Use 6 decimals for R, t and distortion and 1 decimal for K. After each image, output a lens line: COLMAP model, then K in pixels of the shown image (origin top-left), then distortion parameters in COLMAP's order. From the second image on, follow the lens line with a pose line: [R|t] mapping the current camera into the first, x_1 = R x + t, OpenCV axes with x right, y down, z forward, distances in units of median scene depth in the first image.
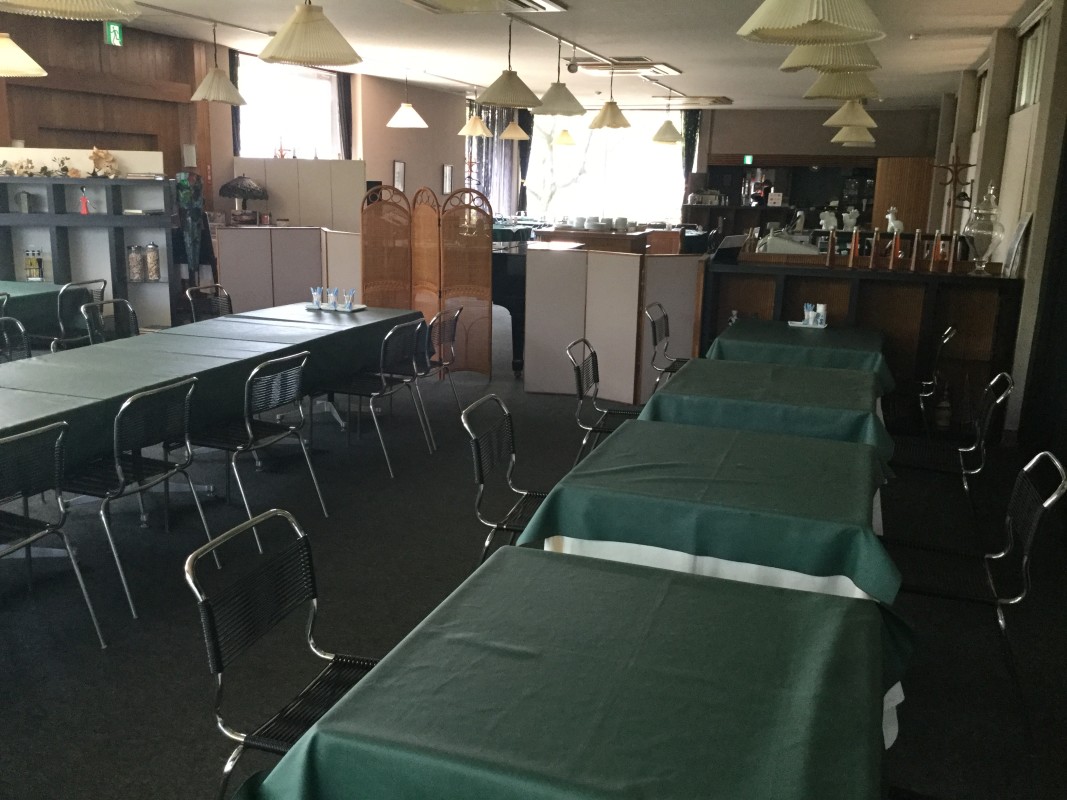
lens RADIAL K [[965.9, 0, 538.6], [0, 965.9, 396.0], [0, 0, 1]] dist [0.134619, -0.264331]
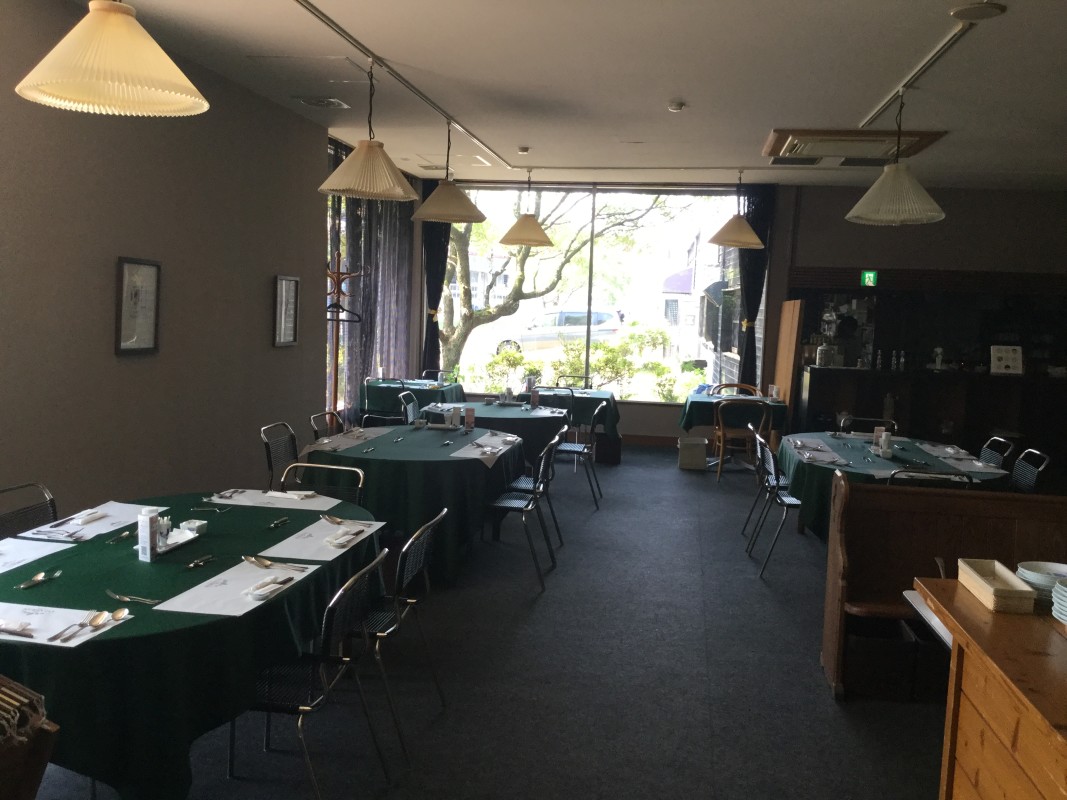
lens RADIAL K [[963.8, 0, 533.5], [0, 963.8, 400.0], [0, 0, 1]] dist [0.085445, -0.172324]
pose [[0.988275, -0.006153, 0.152560, -0.046377], [0.024783, 0.992402, -0.120516, -0.117788], [-0.150660, 0.122884, 0.980919, 0.518905]]
